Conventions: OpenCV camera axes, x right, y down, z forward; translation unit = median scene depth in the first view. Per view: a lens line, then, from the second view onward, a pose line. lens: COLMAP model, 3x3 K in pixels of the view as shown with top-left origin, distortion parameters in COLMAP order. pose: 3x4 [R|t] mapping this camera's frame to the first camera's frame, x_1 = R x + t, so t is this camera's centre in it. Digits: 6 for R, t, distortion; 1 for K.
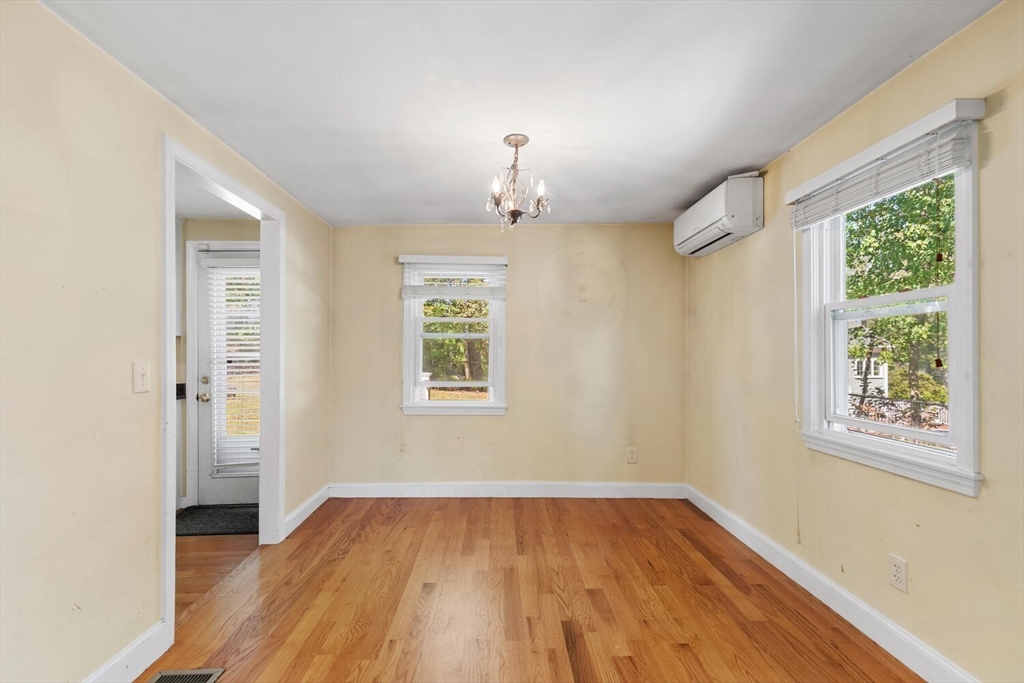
lens RADIAL K [[463.7, 0, 512.3], [0, 463.7, 346.6], [0, 0, 1]] dist [0.001448, -0.000992]
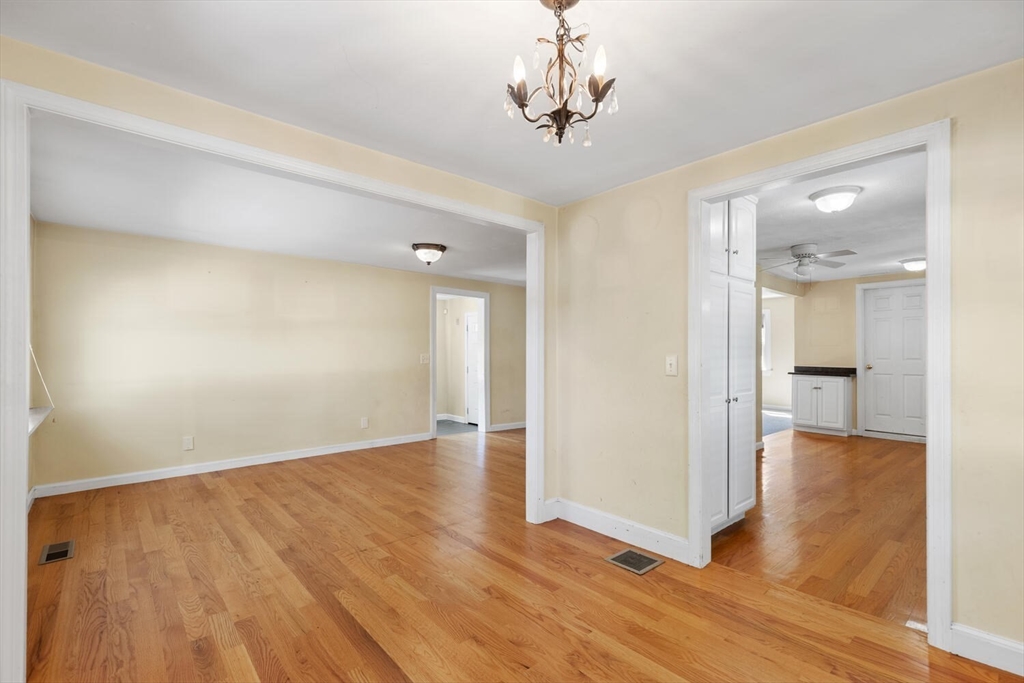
lens RADIAL K [[463.7, 0, 512.3], [0, 463.7, 346.6], [0, 0, 1]] dist [0.001448, -0.000992]
pose [[-0.774636, 0.003419, -0.632398, 0.325074], [0.017246, 0.999728, -0.015719, 0.010984], [0.632172, -0.023083, -0.774484, 1.064248]]
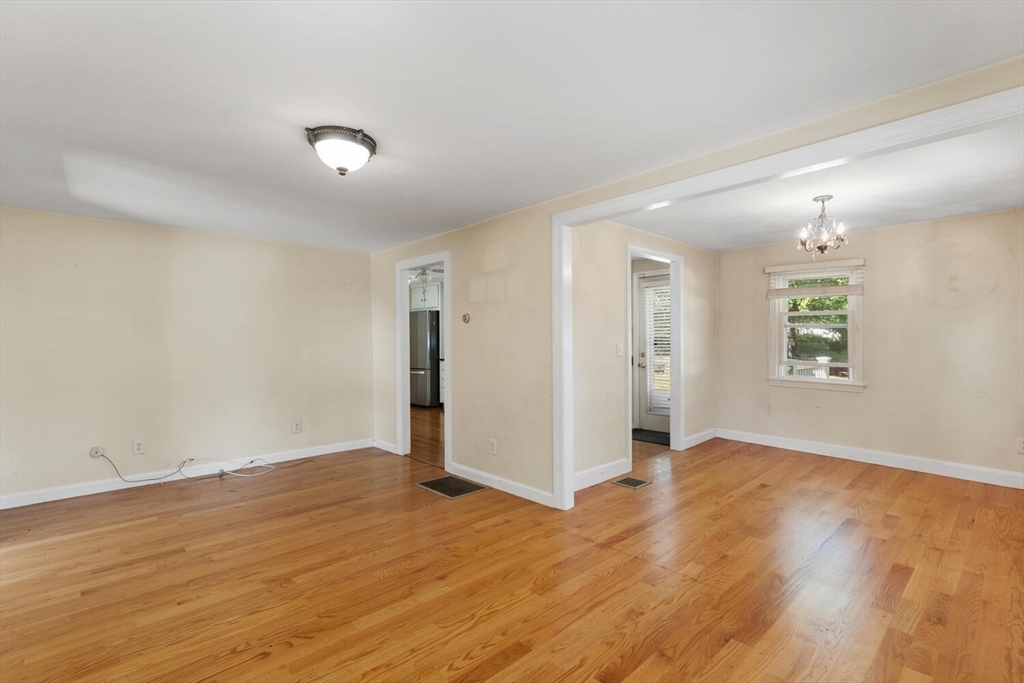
lens RADIAL K [[470.0, 0, 512.0], [0, 470.0, 341.5], [0, 0, 1]] dist [0.000014, 0.000137]
pose [[0.656940, 0.008156, -0.753899, 0.359549], [0.009951, 0.999761, 0.019487, -0.016330], [0.753878, -0.020304, 0.656701, -0.550477]]
